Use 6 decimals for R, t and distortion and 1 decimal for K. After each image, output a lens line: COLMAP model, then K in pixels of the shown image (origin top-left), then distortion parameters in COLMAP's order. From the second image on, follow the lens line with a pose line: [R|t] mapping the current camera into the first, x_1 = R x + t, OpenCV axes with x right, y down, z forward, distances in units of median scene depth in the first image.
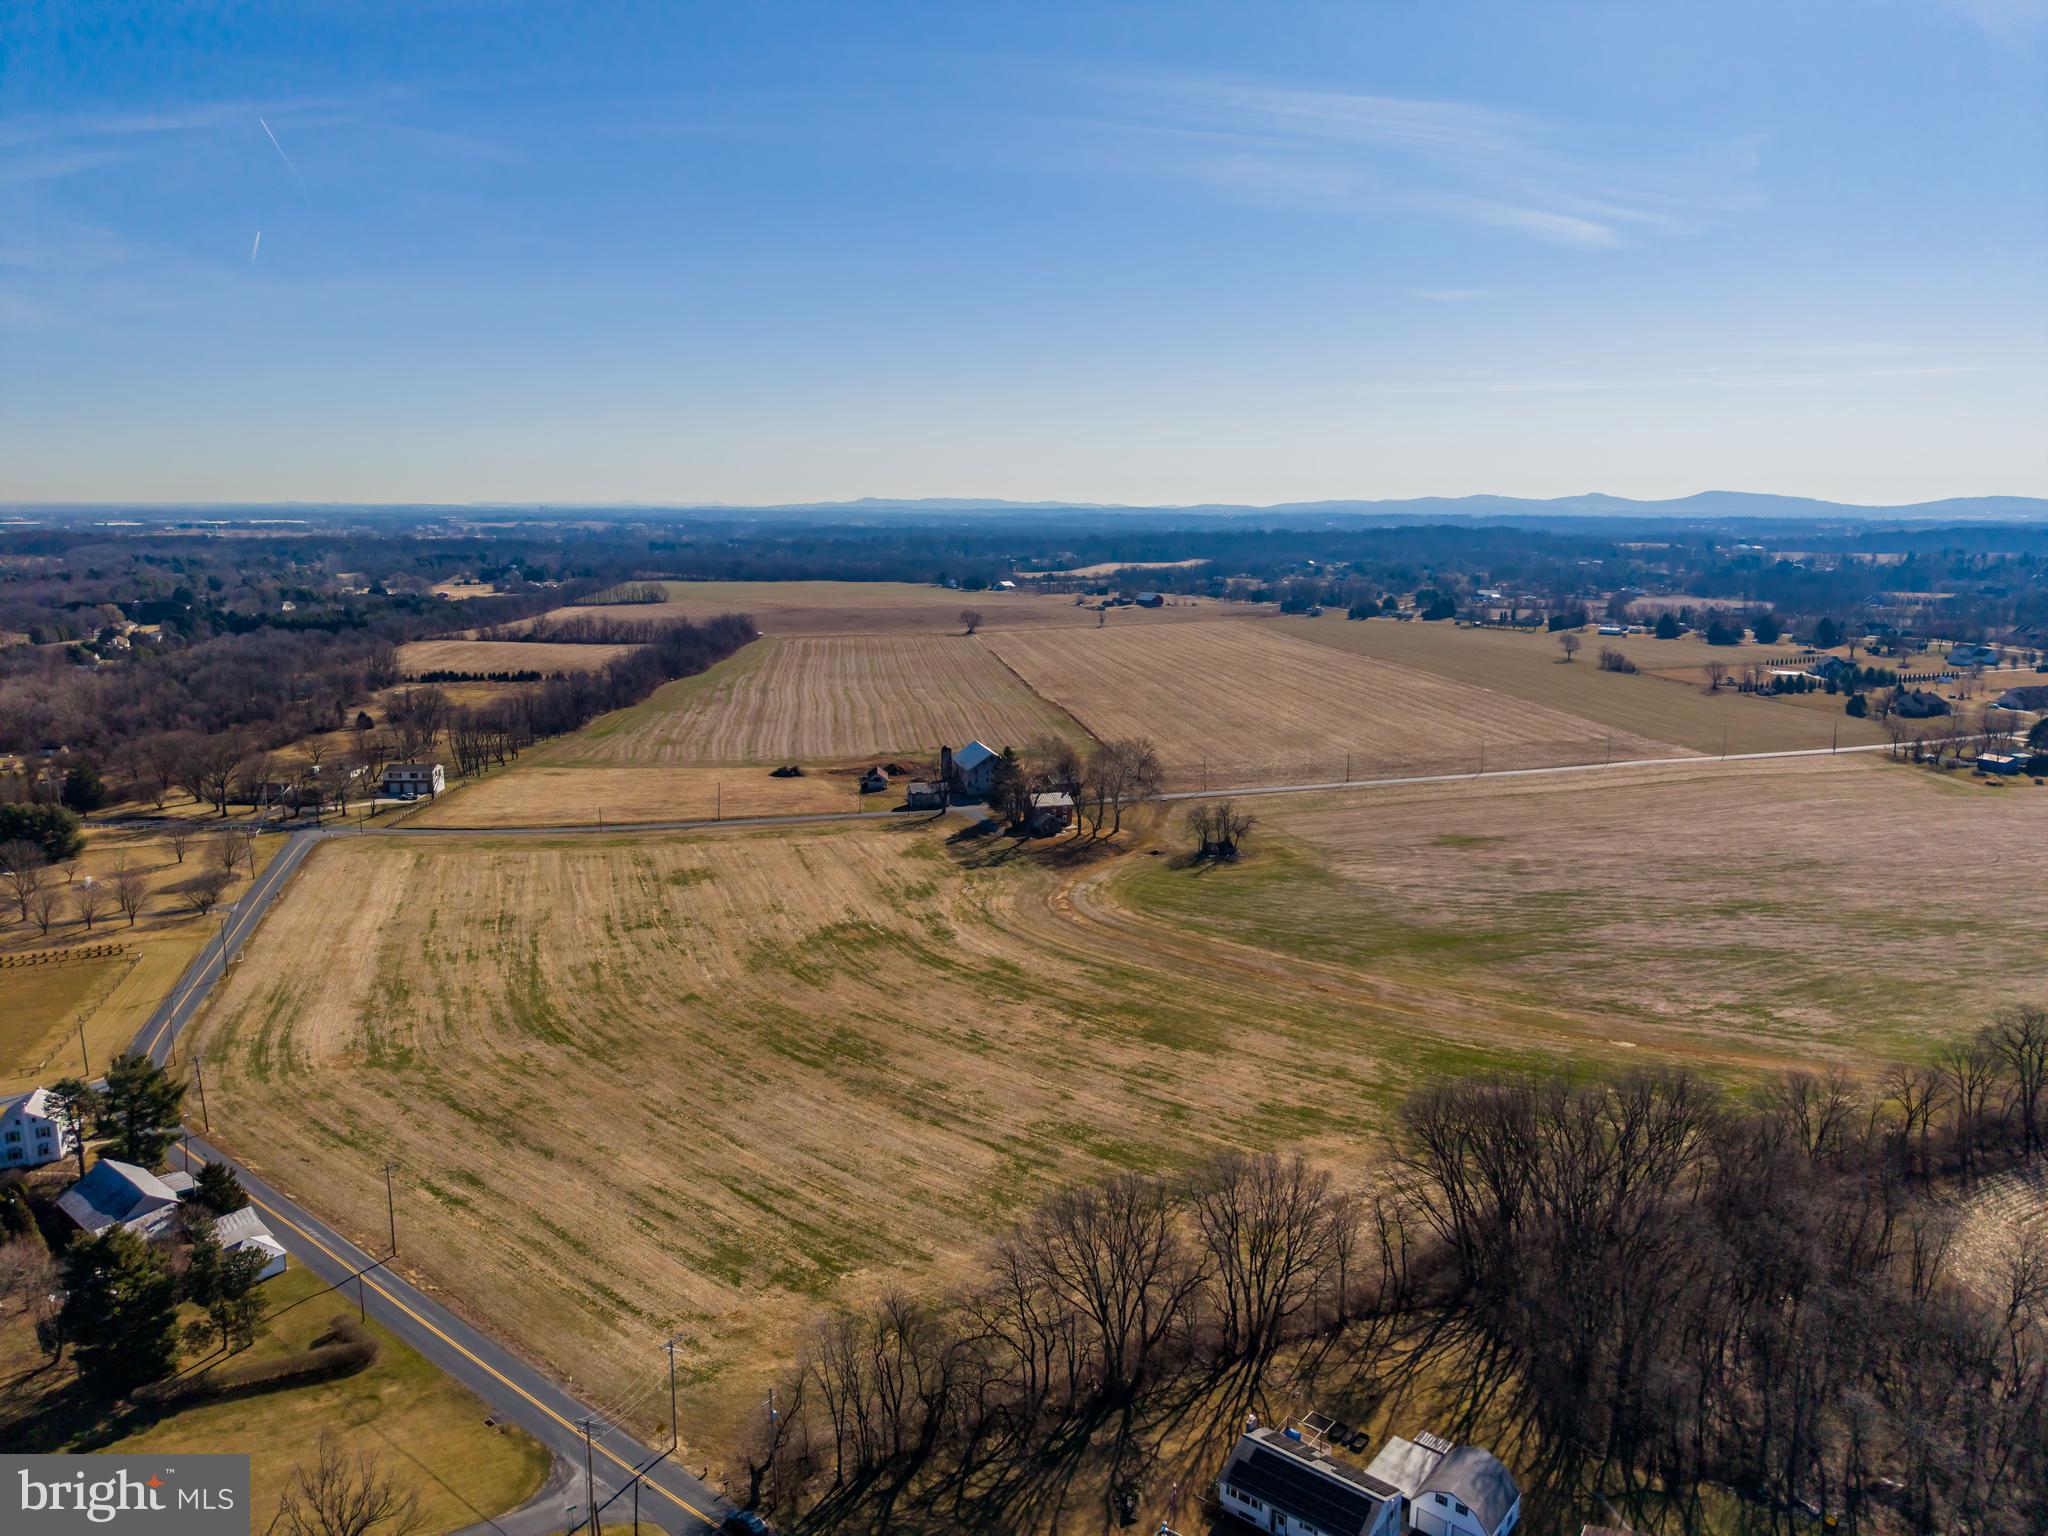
lens RADIAL K [[1366.9, 0, 1017.0], [0, 1366.9, 765.5], [0, 0, 1]] dist [0.029815, -0.029882]
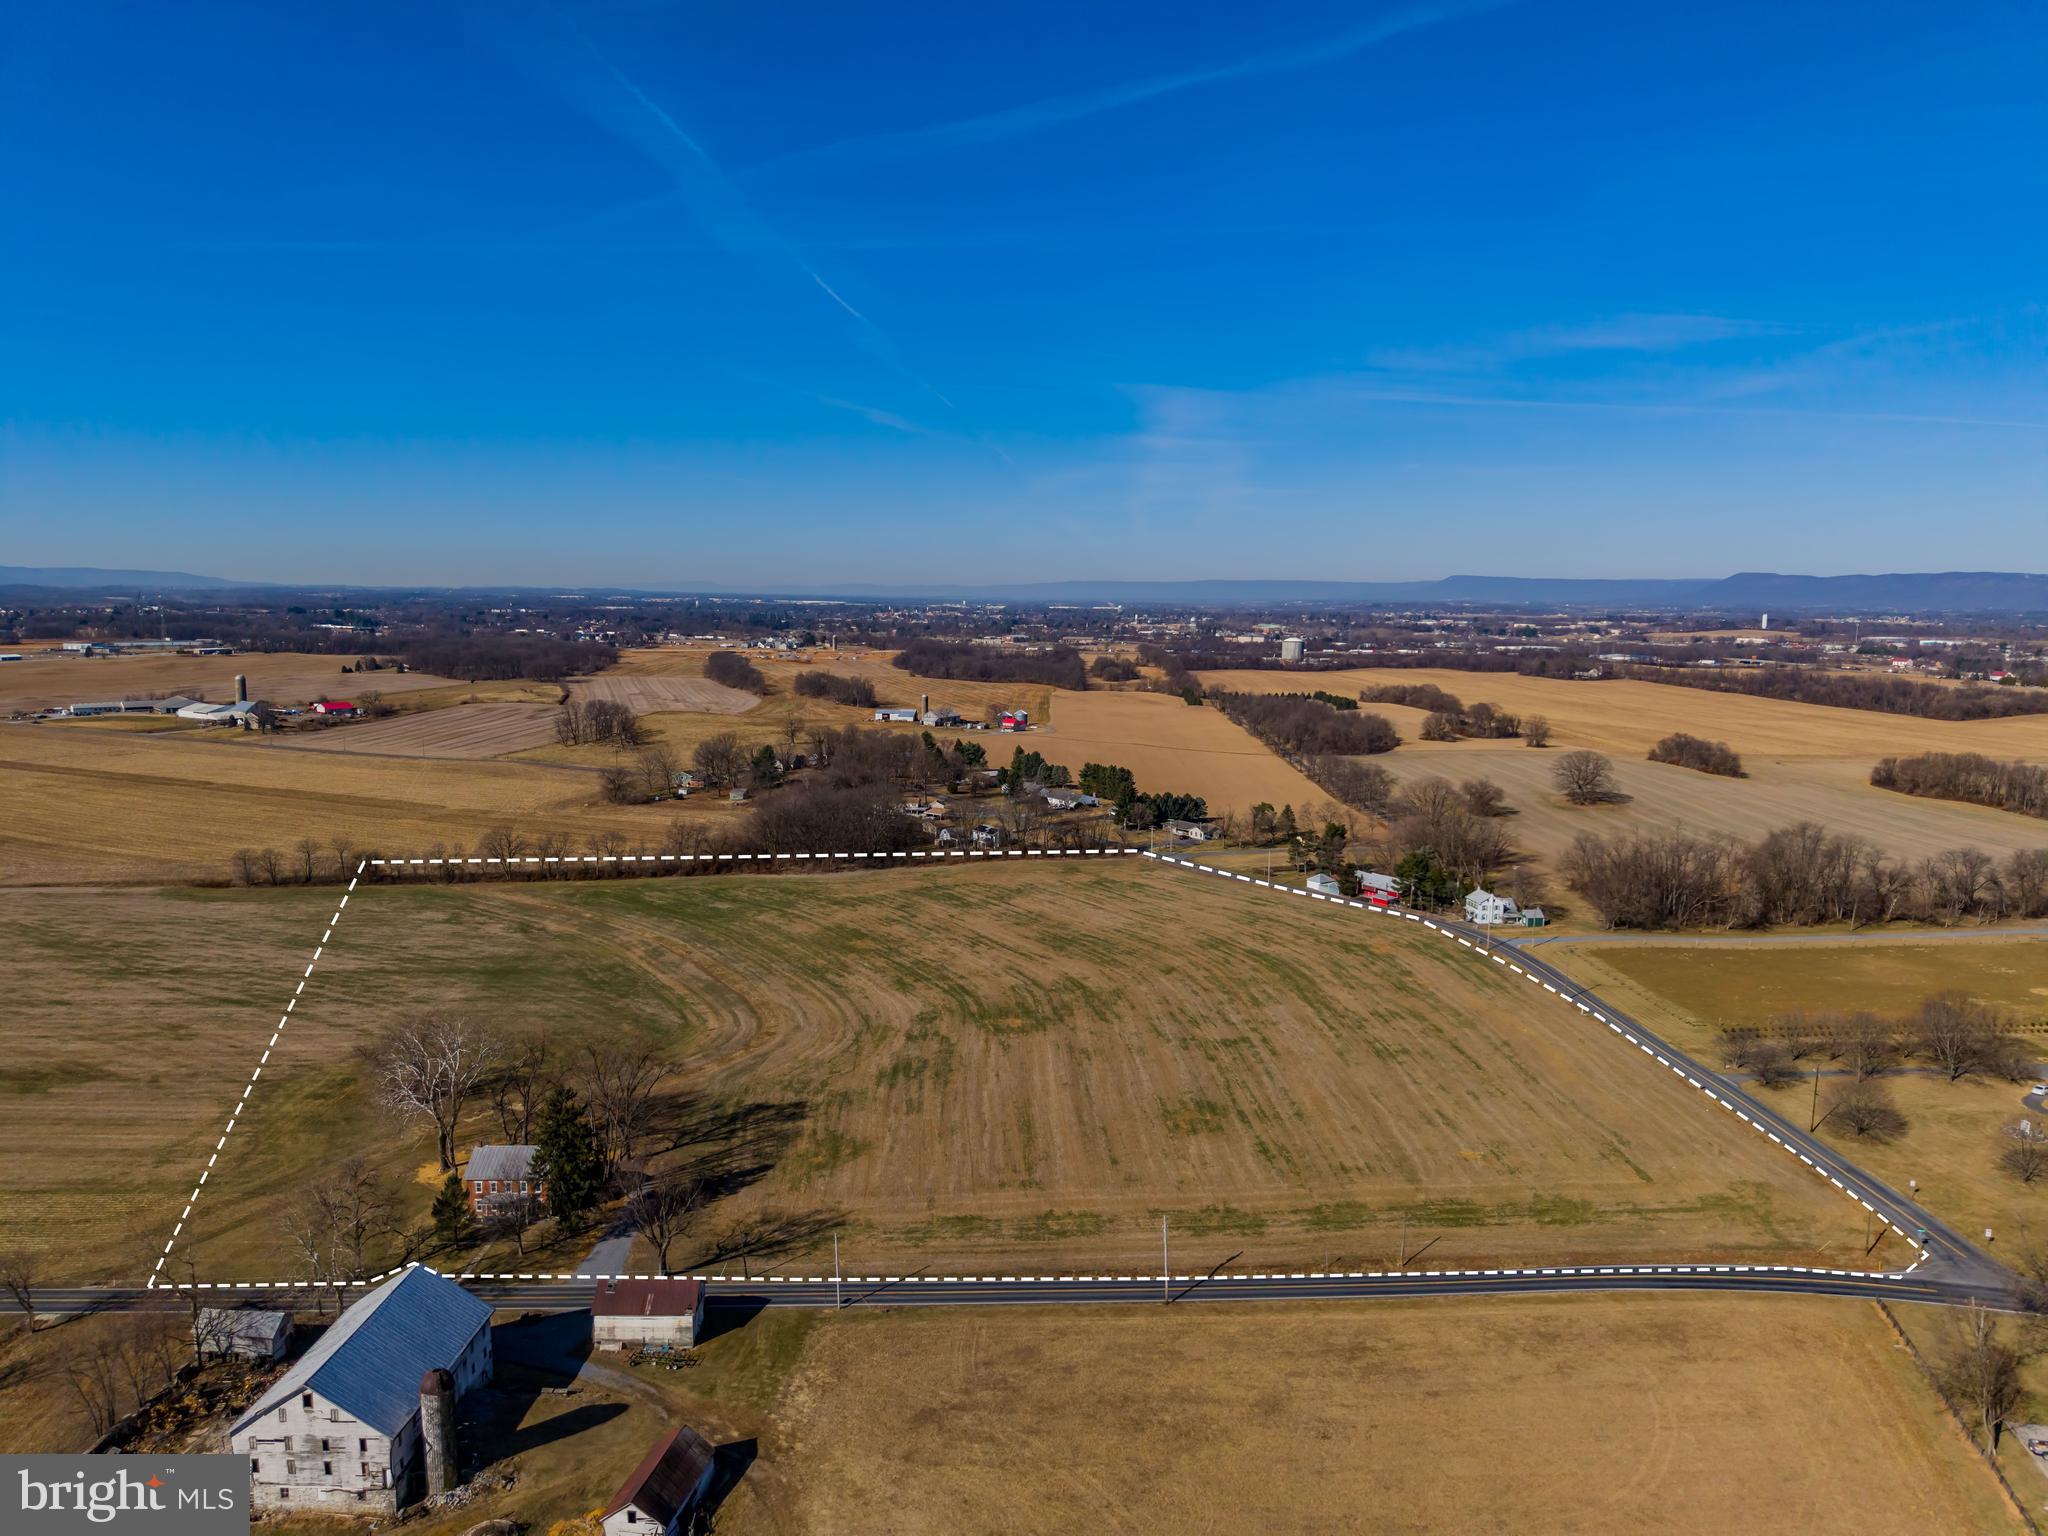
lens RADIAL K [[1366.9, 0, 1017.0], [0, 1366.9, 765.5], [0, 0, 1]] dist [0.029815, -0.029882]
pose [[-0.957216, -0.051292, 0.284792, -0.418316], [0.039460, 0.951836, 0.304057, -0.372773], [-0.286671, 0.302286, -0.909089, 1.965368]]
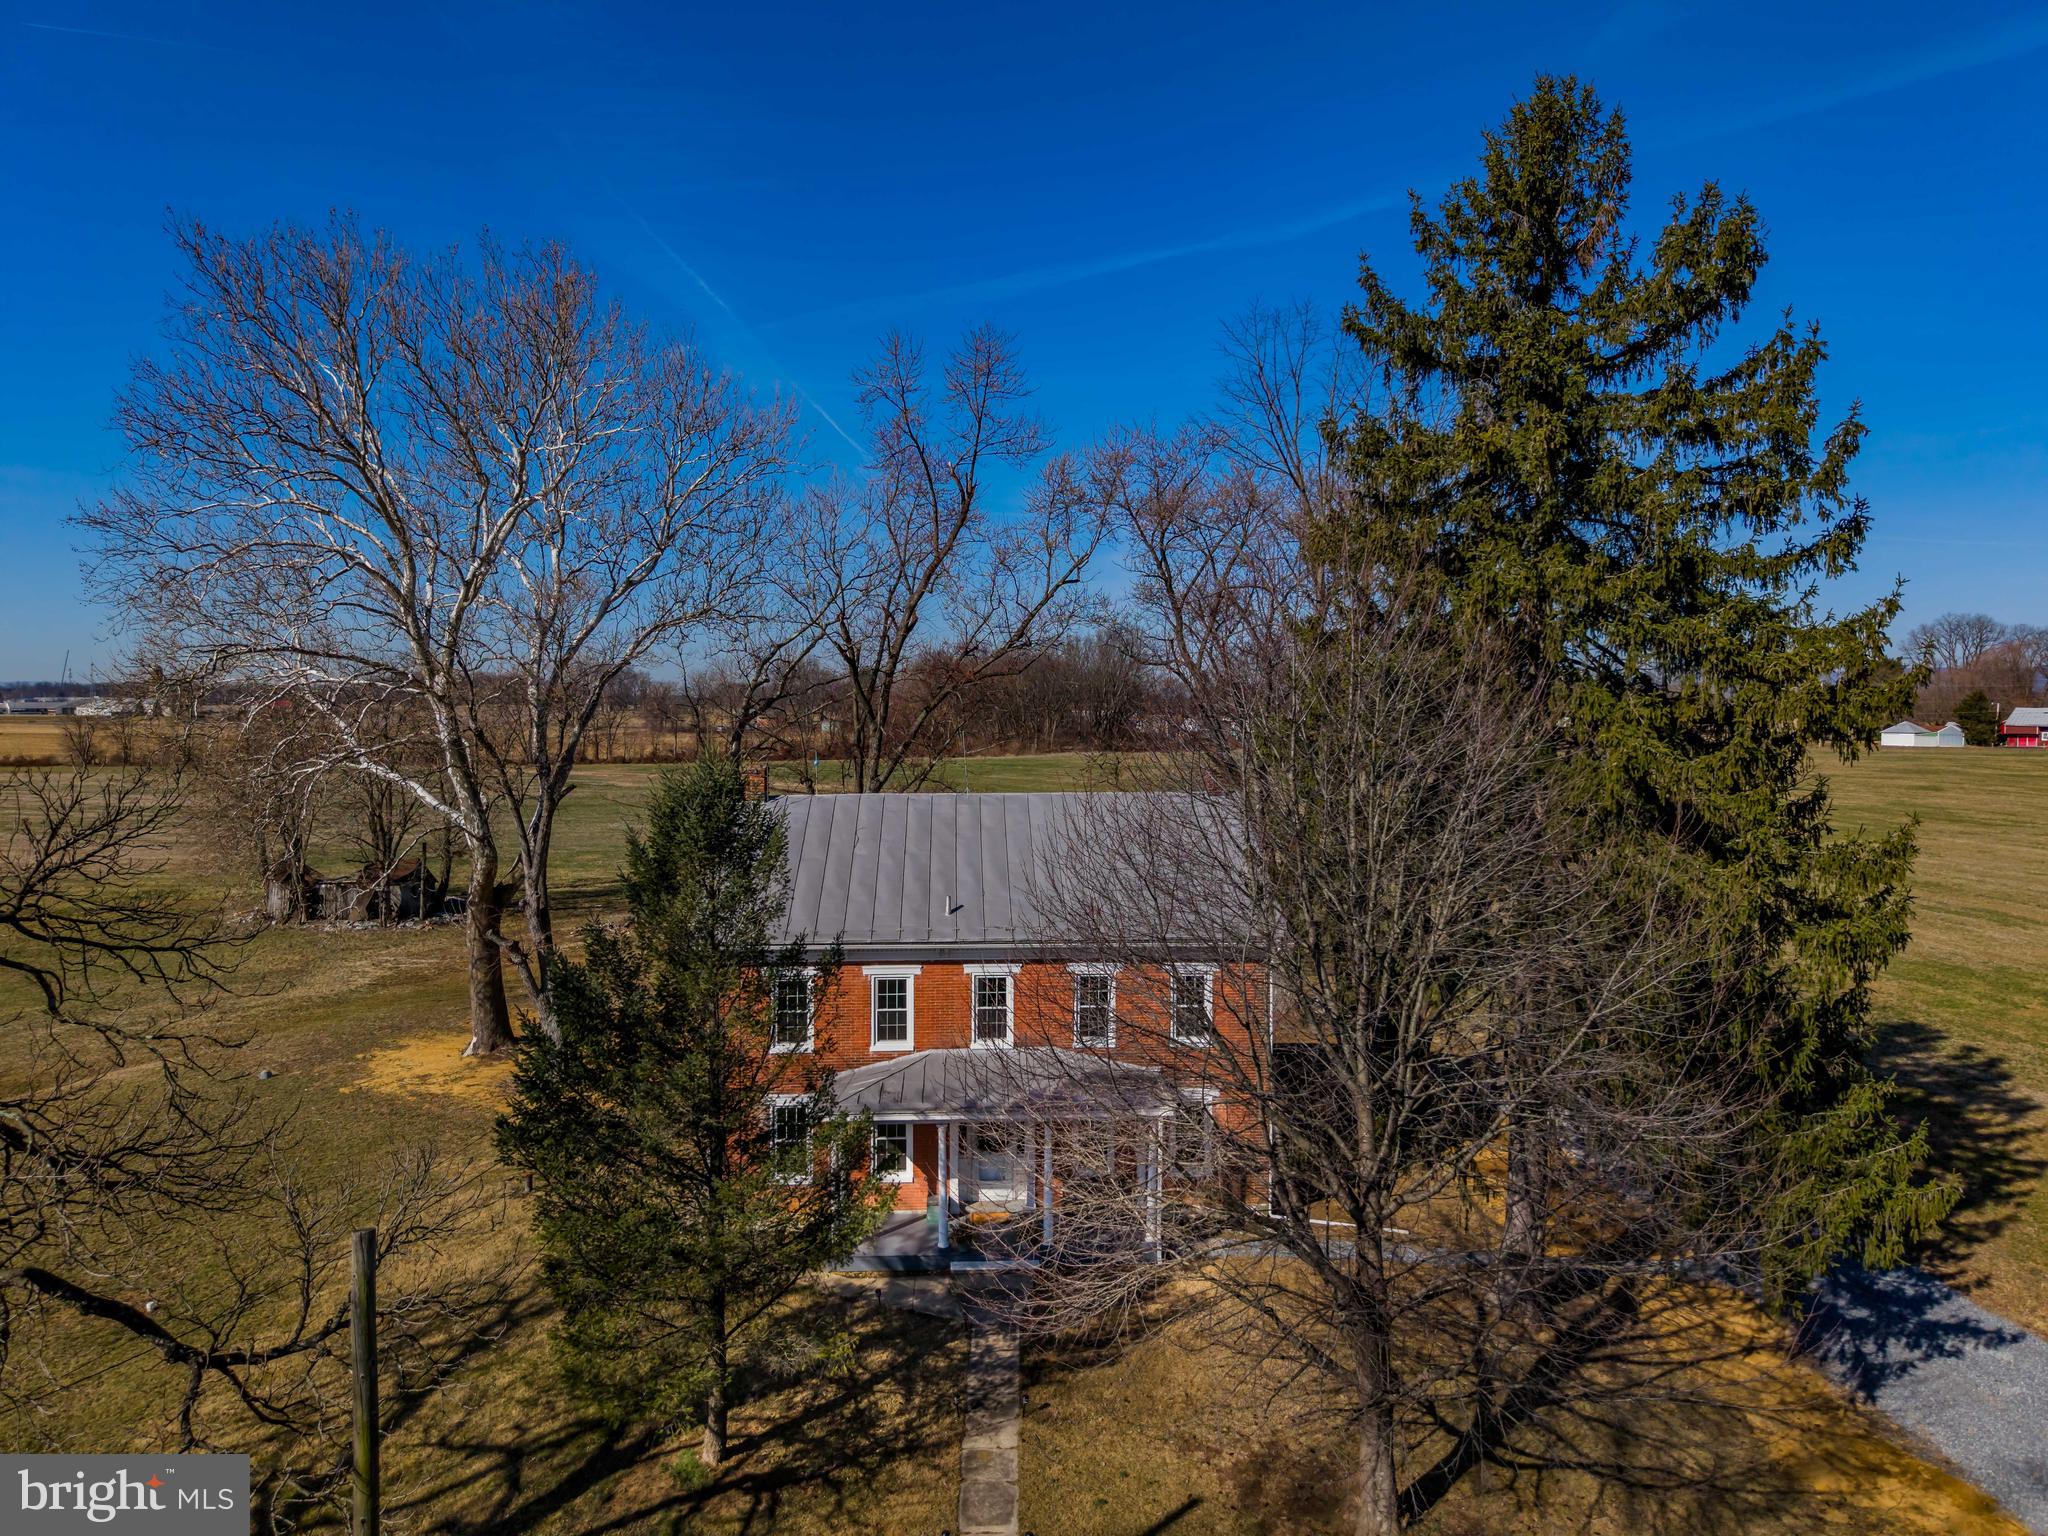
lens RADIAL K [[1377.2, 0, 1026.6], [0, 1377.2, 727.2], [0, 0, 1]] dist [0.019223, -0.020546]
pose [[-0.965691, -0.011777, 0.259426, -0.004731], [0.042865, 0.978040, 0.203962, -0.001842], [-0.256132, 0.208085, -0.943979, 1.554941]]
